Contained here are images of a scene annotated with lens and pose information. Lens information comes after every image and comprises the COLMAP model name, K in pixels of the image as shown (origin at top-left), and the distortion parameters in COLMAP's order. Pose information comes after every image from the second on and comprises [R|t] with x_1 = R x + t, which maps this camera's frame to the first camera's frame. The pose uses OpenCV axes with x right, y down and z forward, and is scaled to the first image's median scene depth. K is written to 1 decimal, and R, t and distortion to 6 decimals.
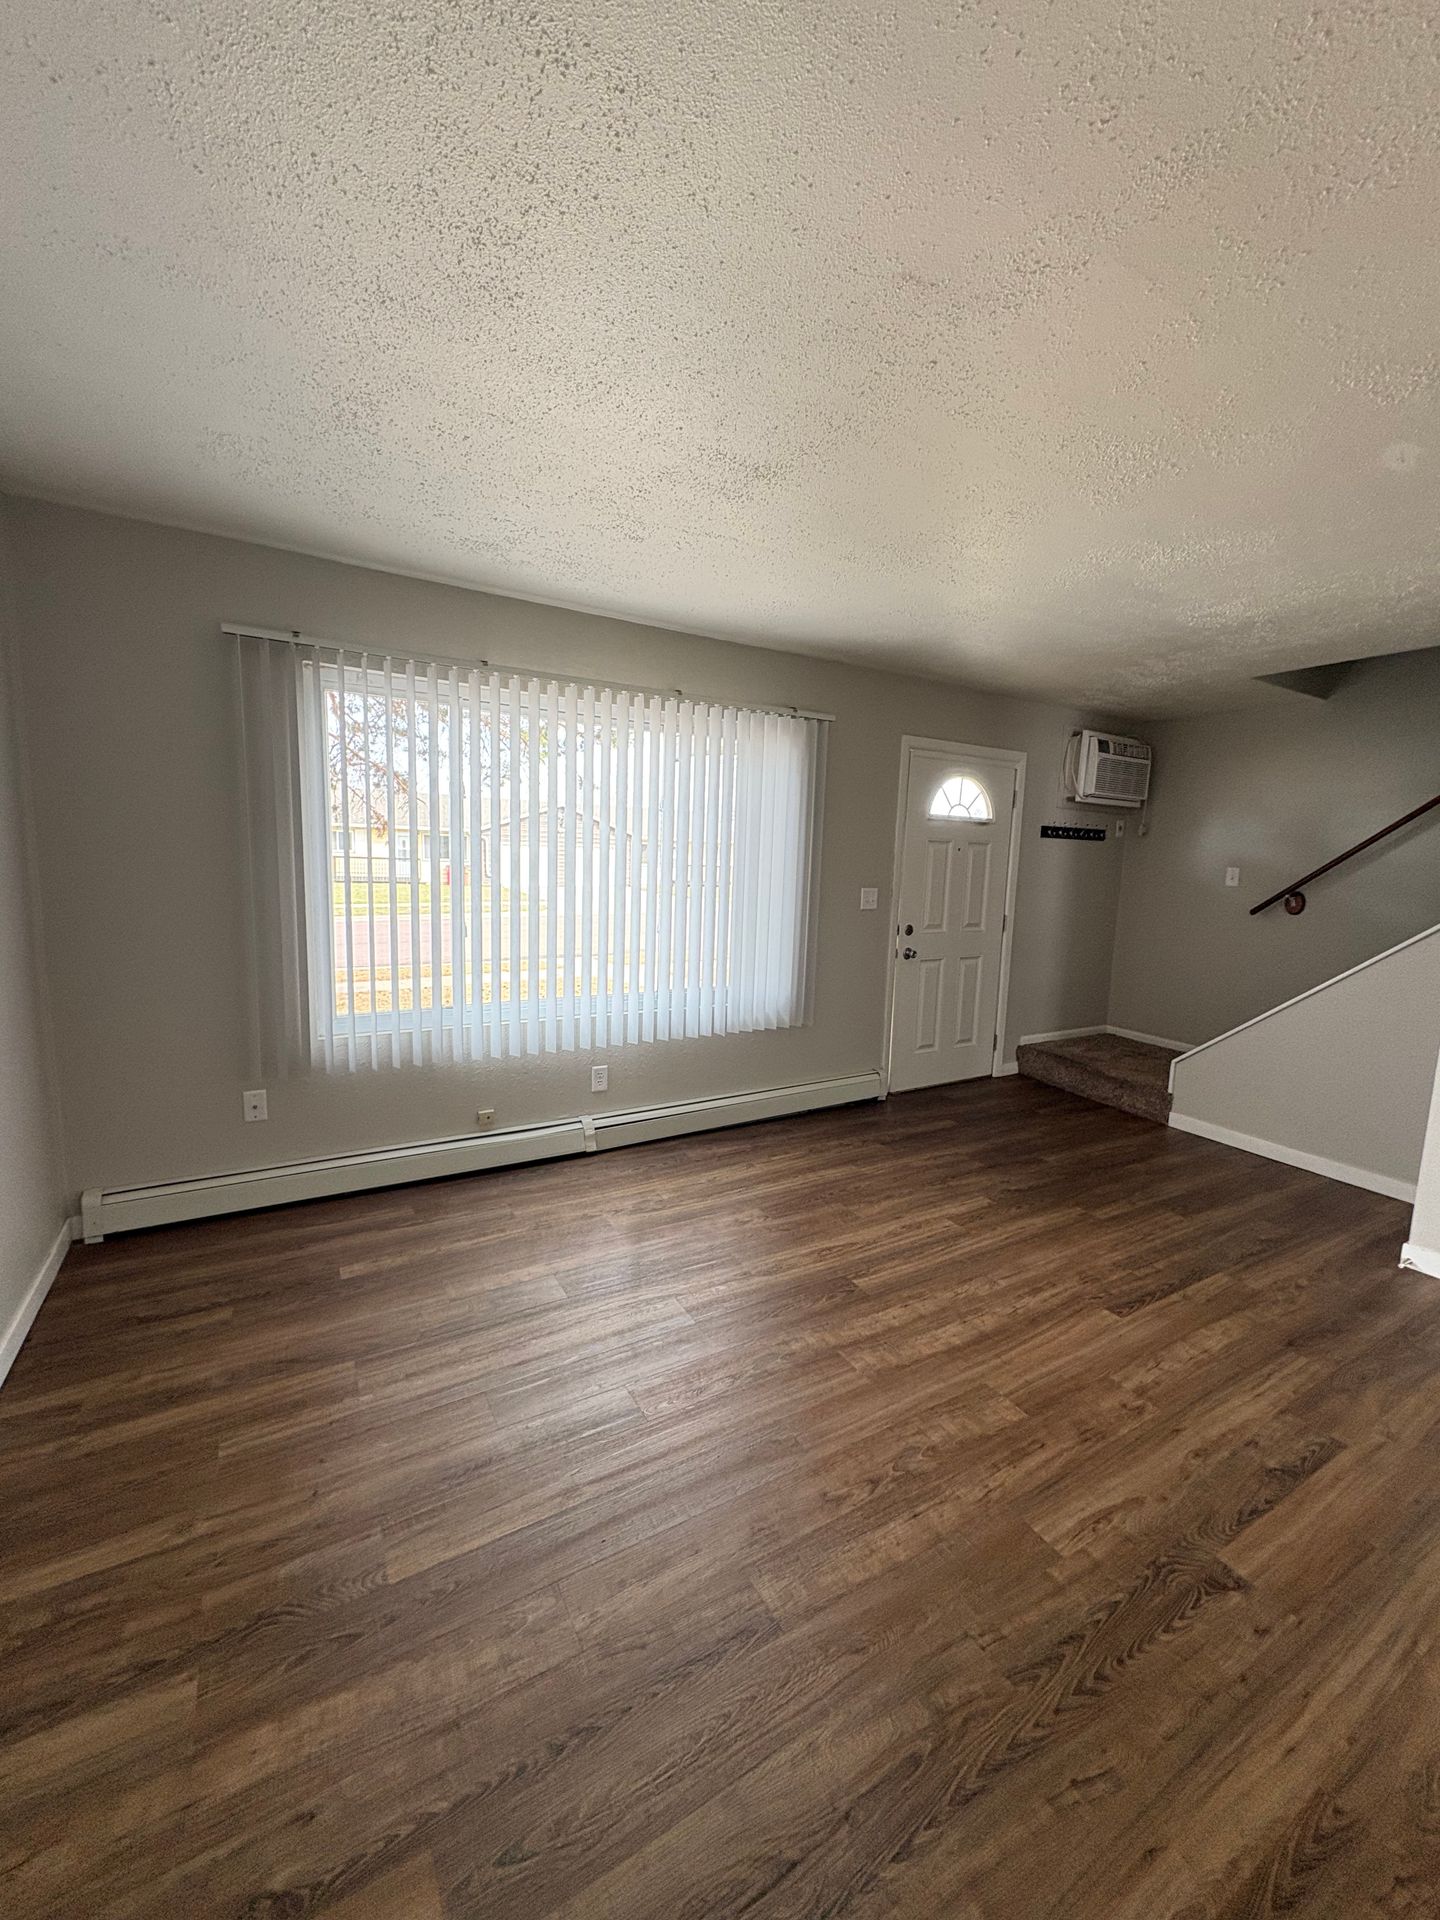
lens RADIAL K [[762.9, 0, 717.7], [0, 762.9, 960.3], [0, 0, 1]] dist [0.000583, 0.000188]
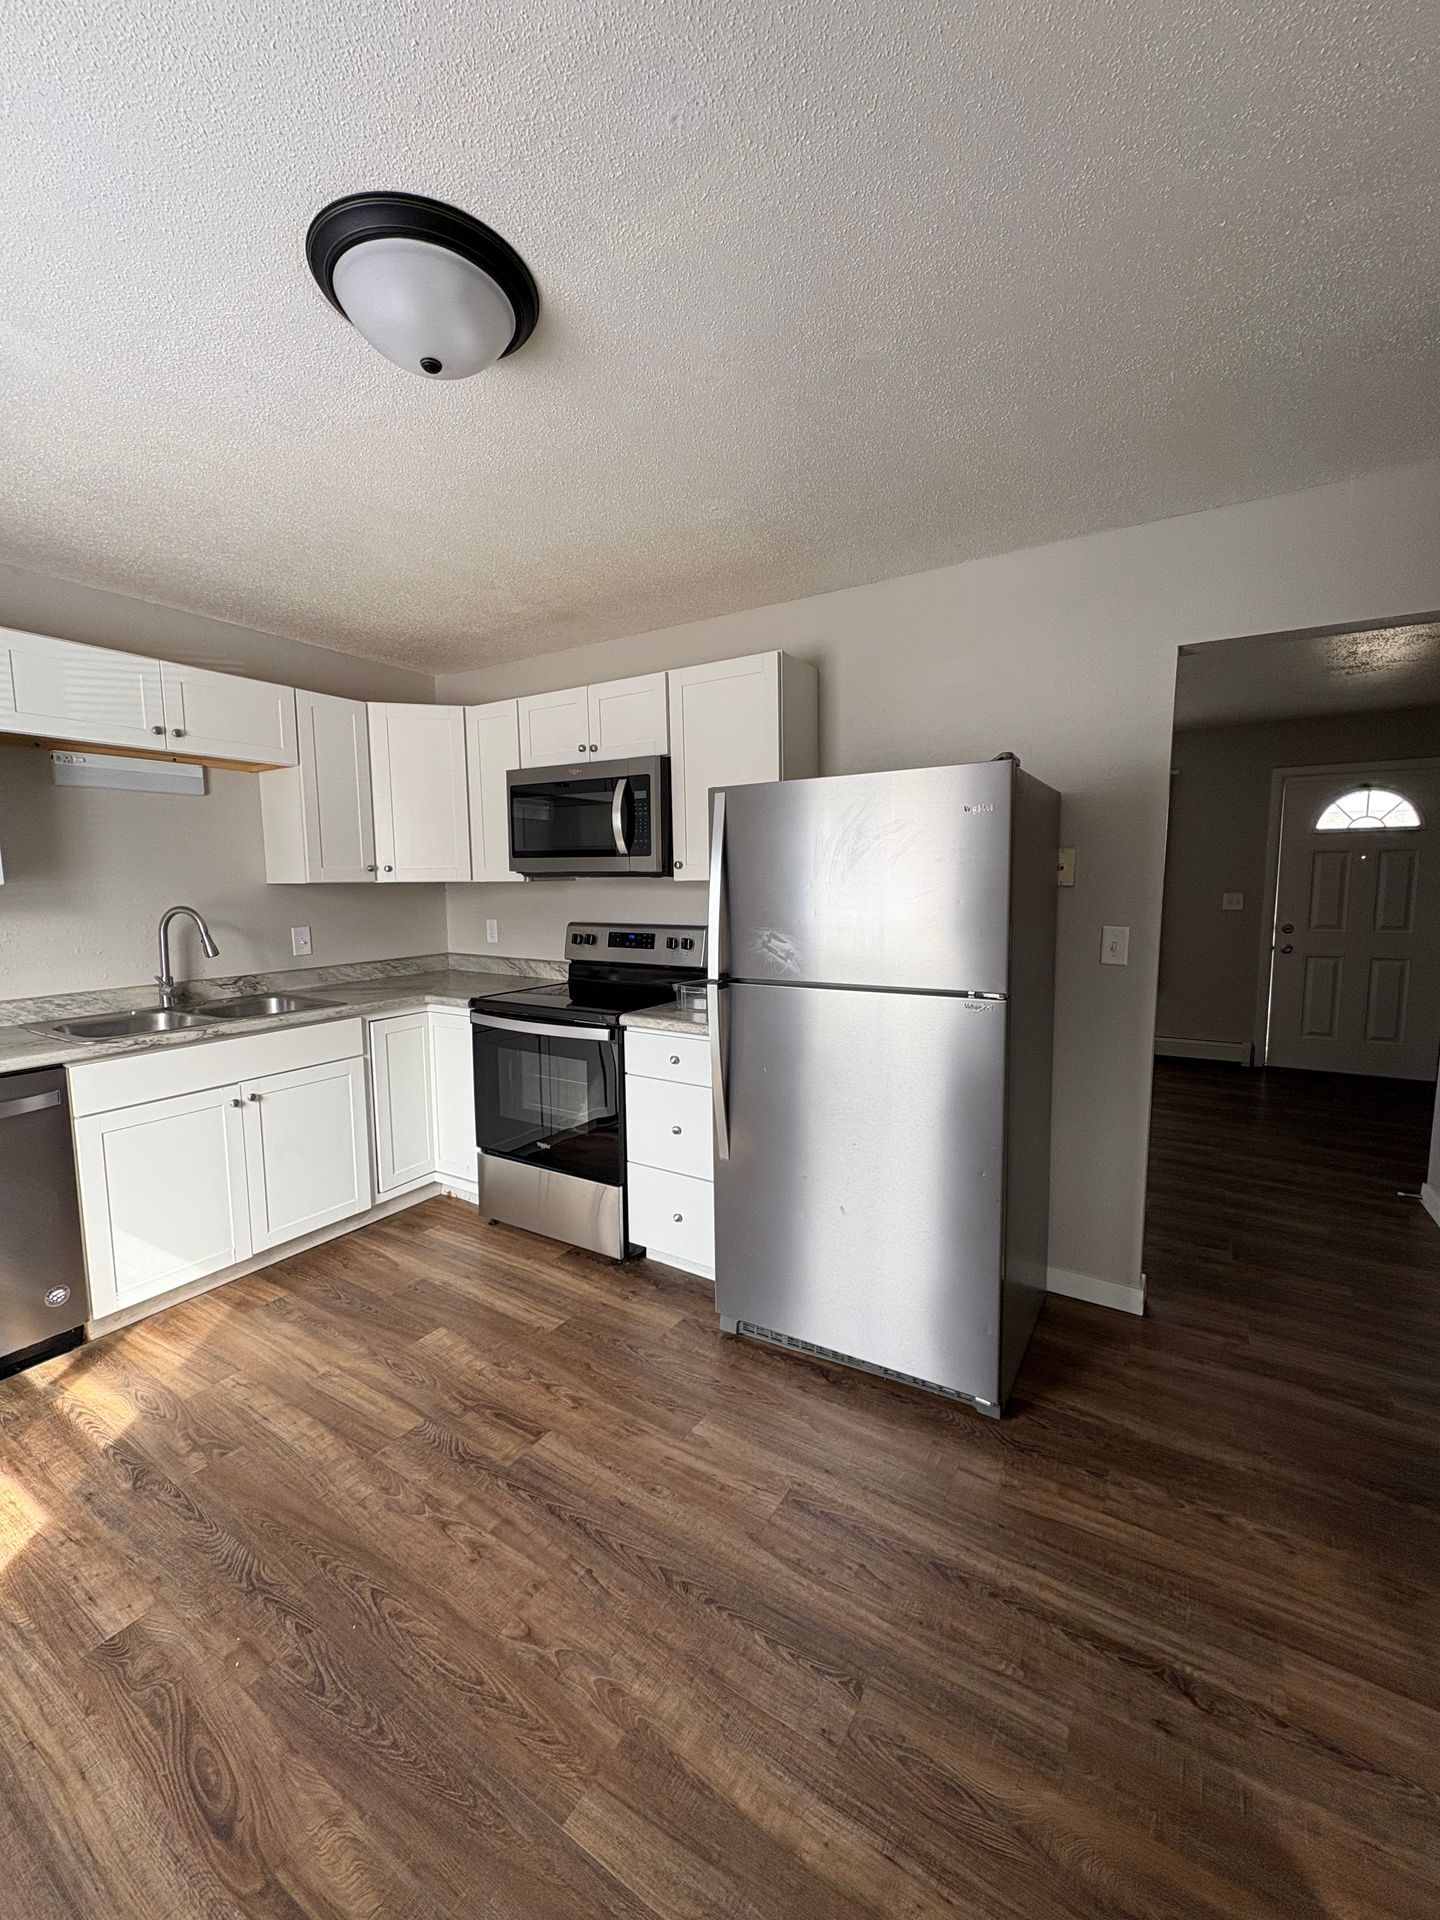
lens RADIAL K [[762.9, 0, 720.6], [0, 762.9, 957.9], [0, 0, 1]] dist [0.000583, 0.000188]
pose [[0.461694, 0.054914, -0.885338, 1.690130], [-0.099410, 0.994998, 0.009874, 0.152863], [0.881451, 0.083453, 0.464843, -0.602416]]
